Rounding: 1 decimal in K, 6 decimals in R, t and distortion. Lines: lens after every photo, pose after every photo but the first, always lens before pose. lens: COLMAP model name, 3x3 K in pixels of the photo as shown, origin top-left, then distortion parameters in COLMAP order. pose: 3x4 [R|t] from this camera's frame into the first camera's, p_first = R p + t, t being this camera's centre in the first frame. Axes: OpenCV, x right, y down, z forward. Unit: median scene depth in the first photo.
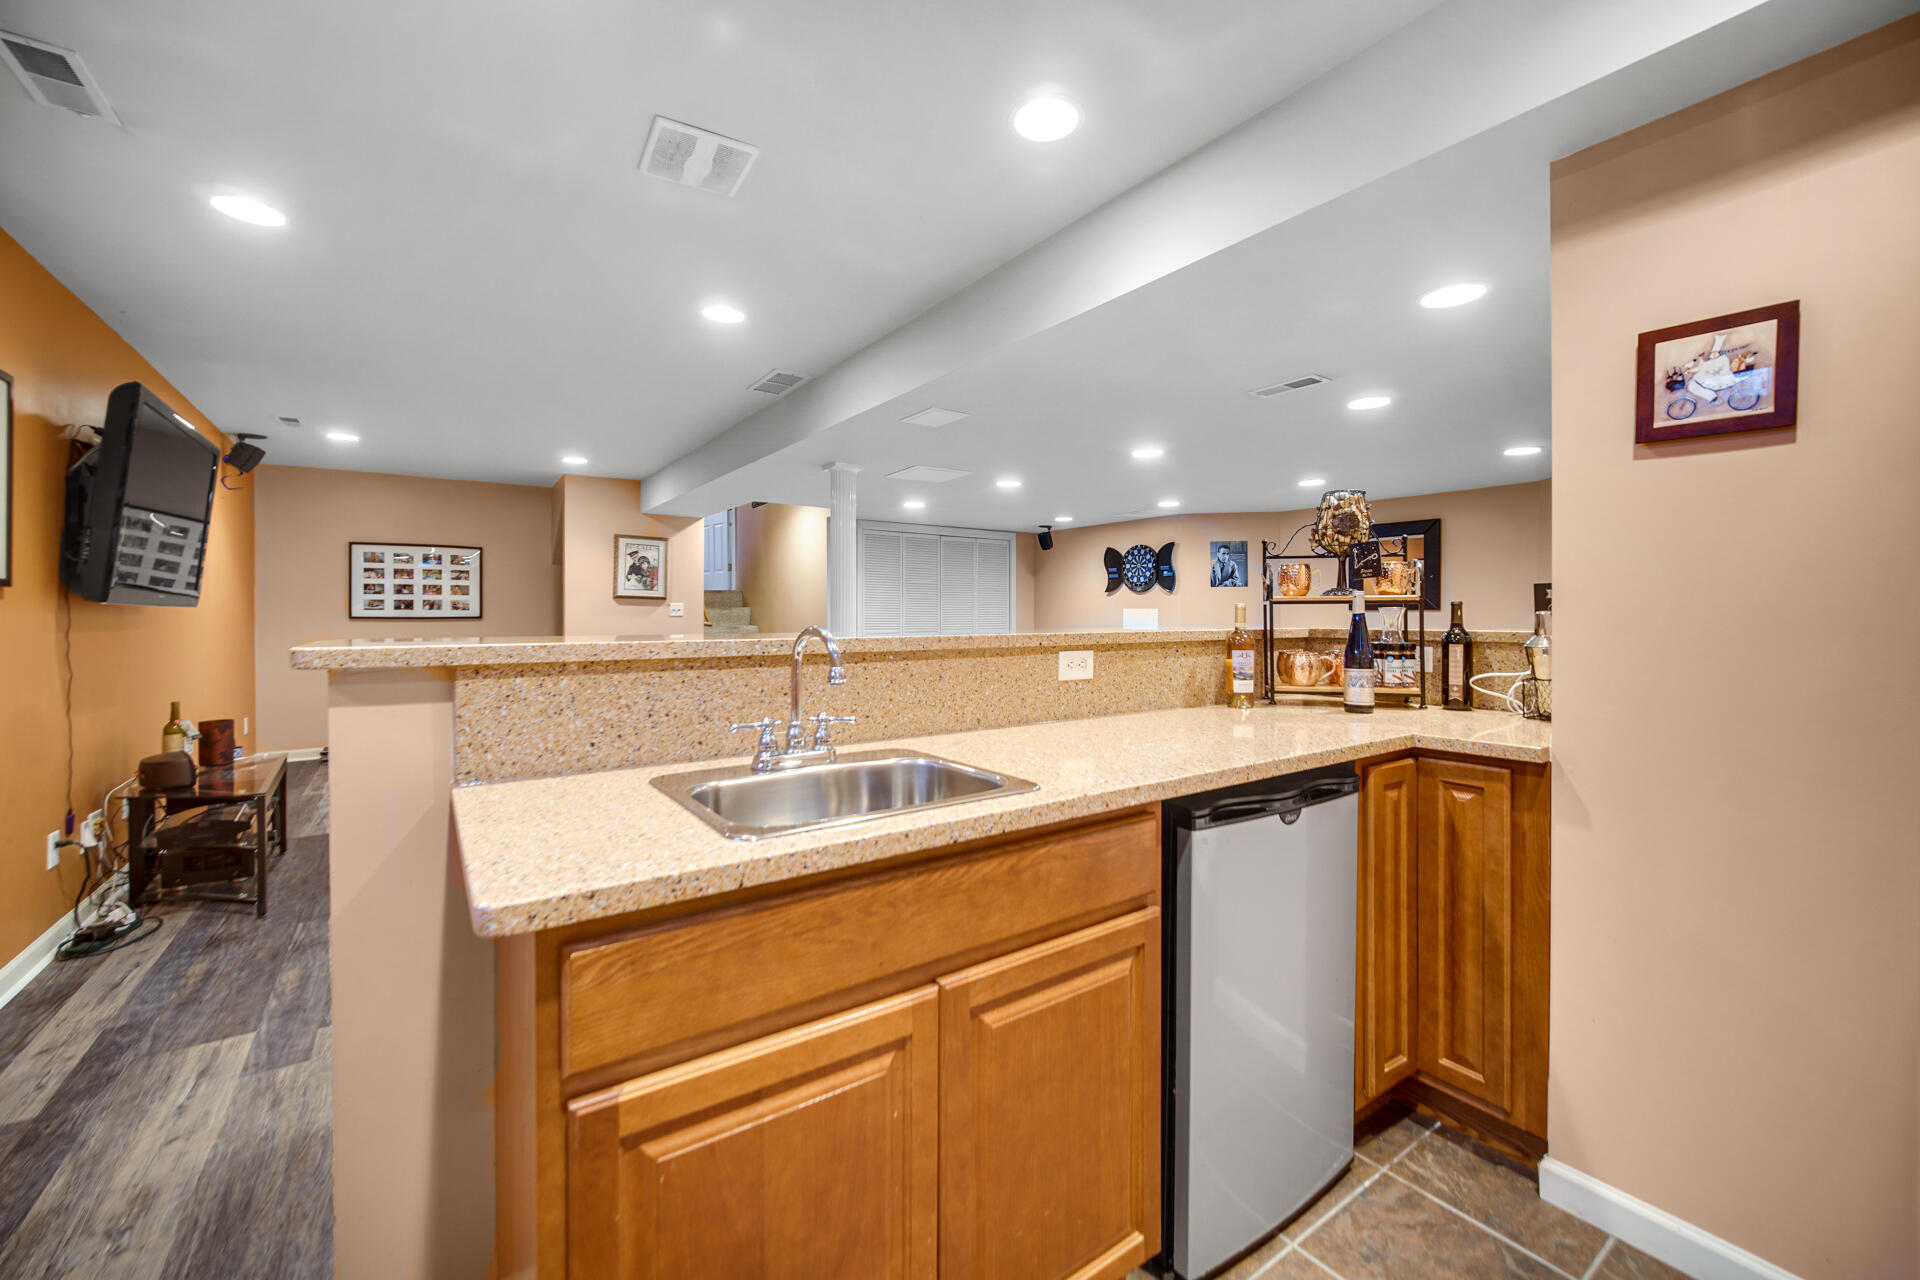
lens RADIAL K [[759.8, 0, 960.0], [0, 759.8, 640.0], [0, 0, 1]] dist [-0.000497, -0.000068]
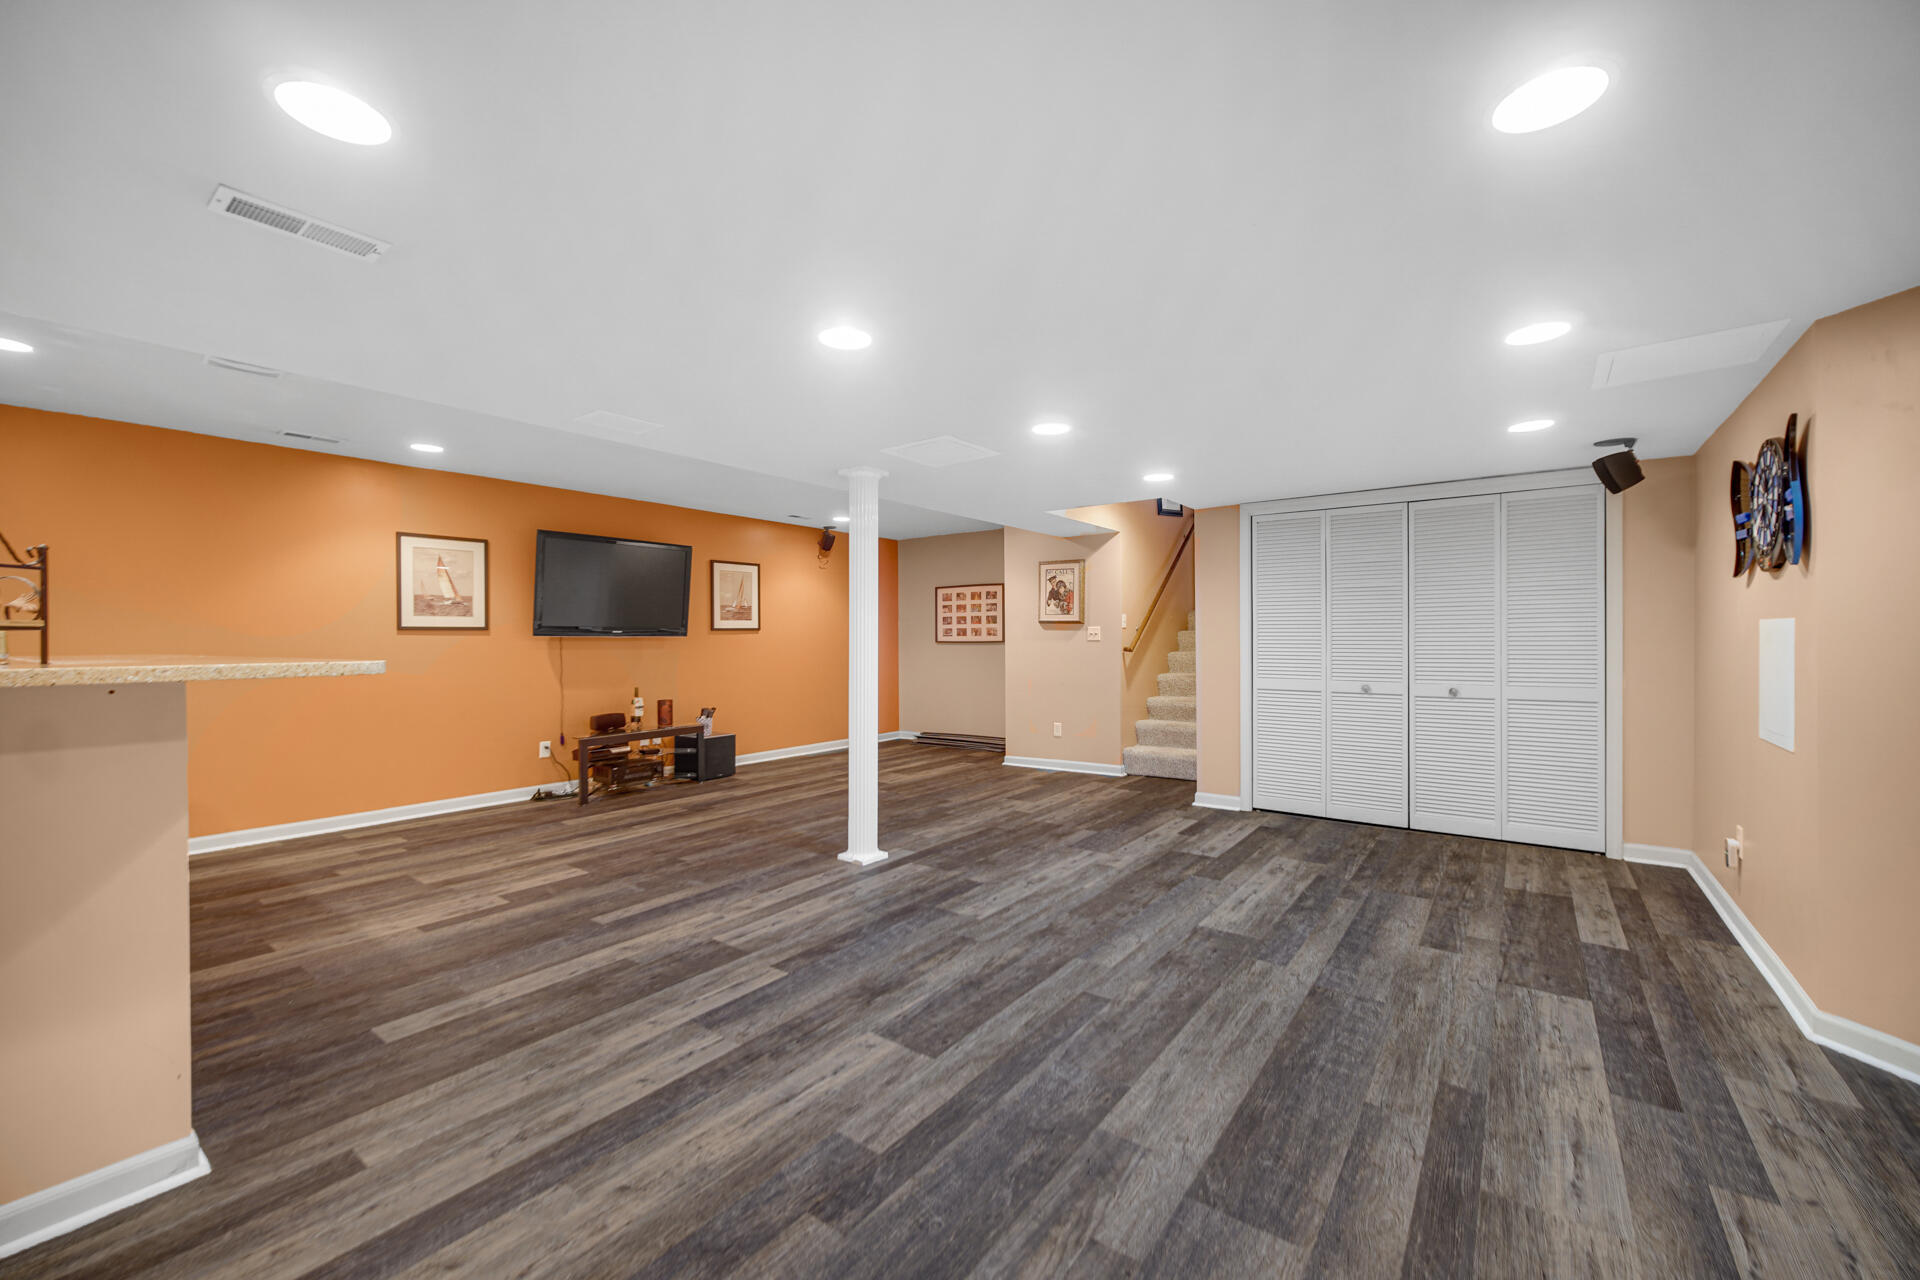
lens RADIAL K [[759.8, 0, 960.0], [0, 759.8, 640.0], [0, 0, 1]] dist [-0.000497, -0.000068]
pose [[0.312066, -0.001234, -0.950060, 0.496210], [-0.028315, 0.999543, -0.010599, -0.018645], [0.949638, 0.030209, 0.311888, 0.578966]]
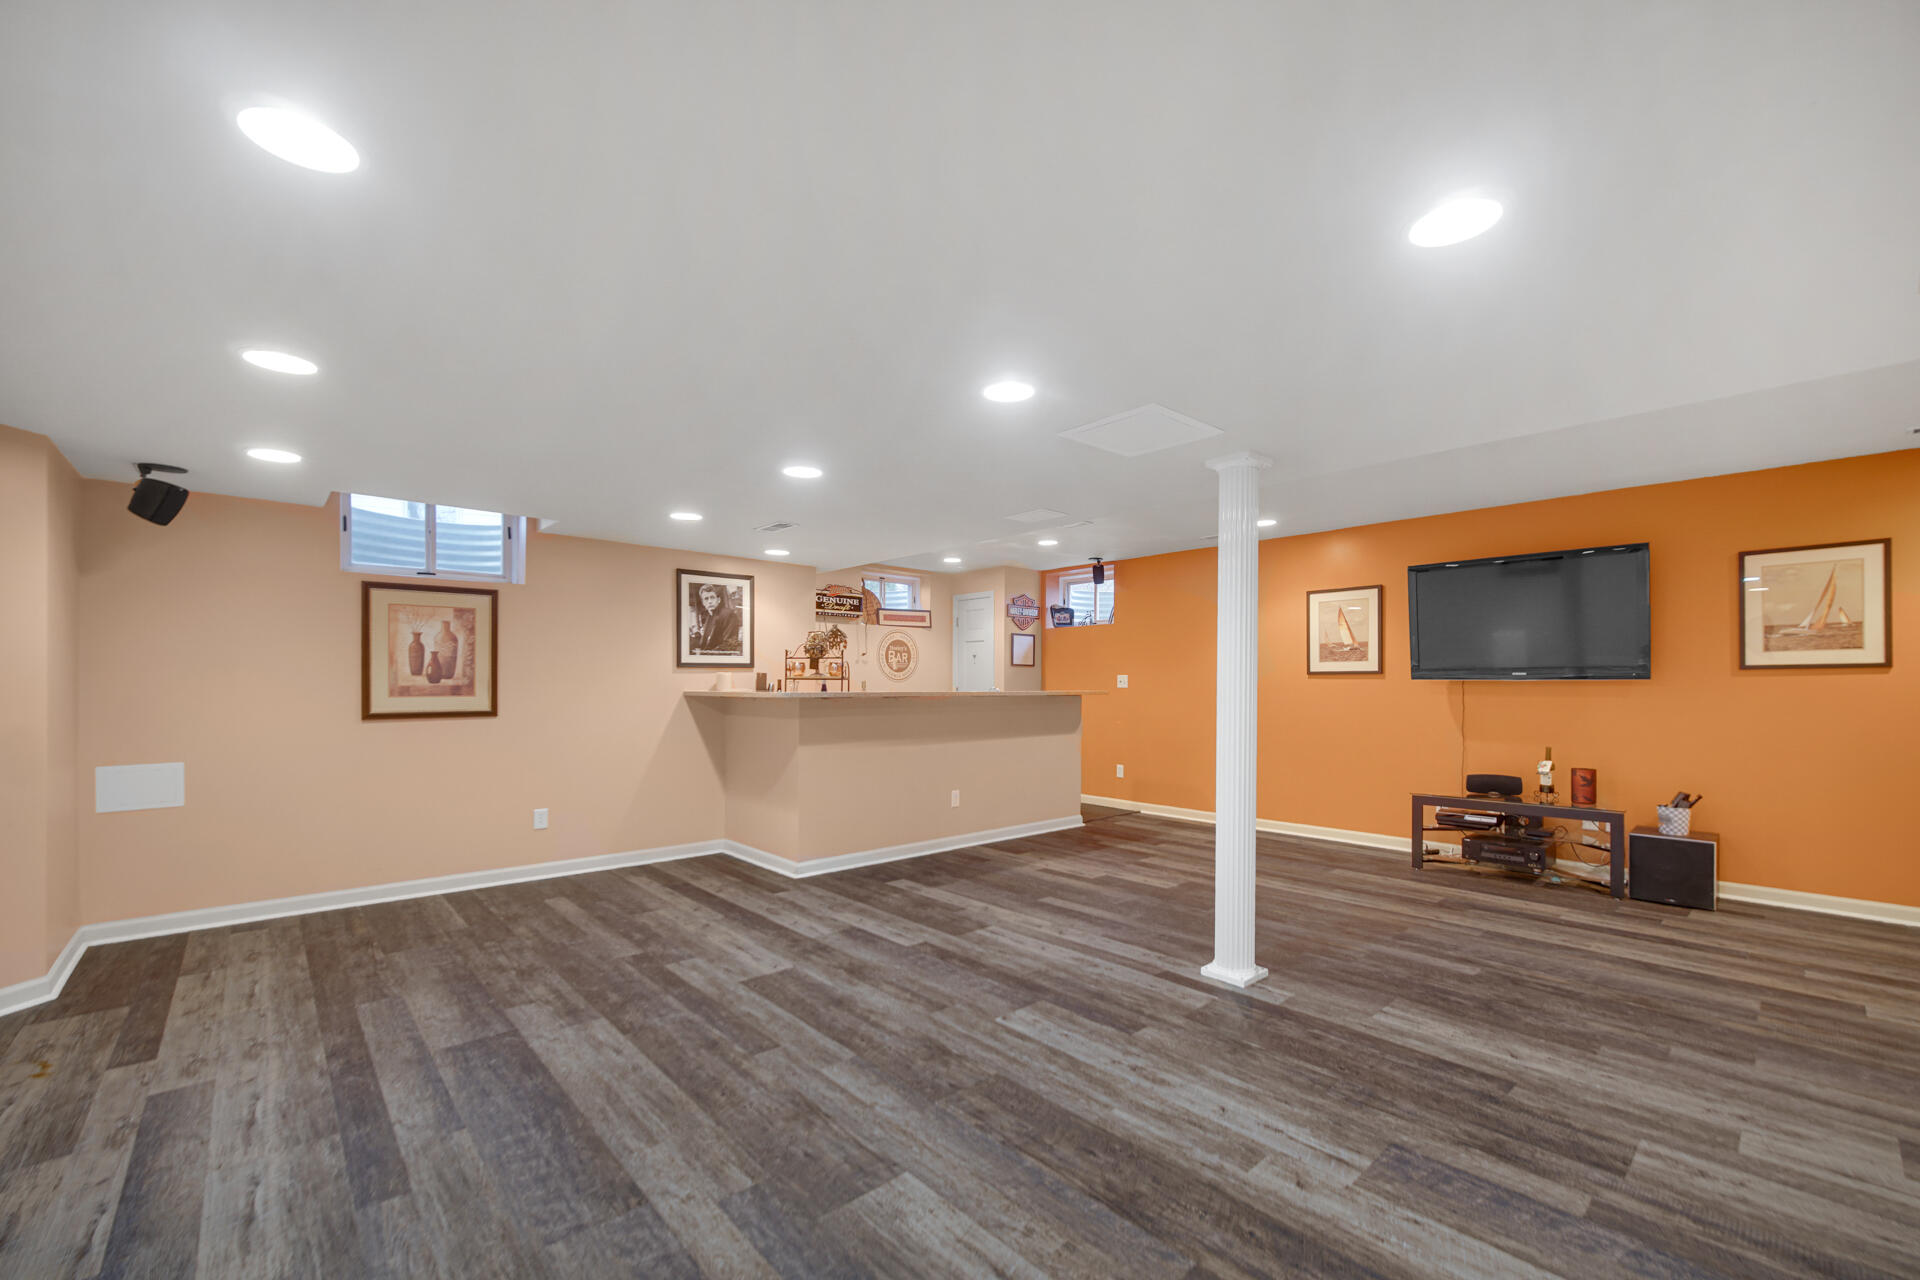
lens RADIAL K [[776.4, 0, 961.4], [0, 776.4, 679.4], [0, 0, 1]] dist [0.000274, 0.000585]
pose [[-0.991977, -0.002358, -0.126398, 0.120113], [-0.006078, 0.999560, 0.029046, -0.039365], [0.126273, 0.029581, -0.991554, 1.136953]]
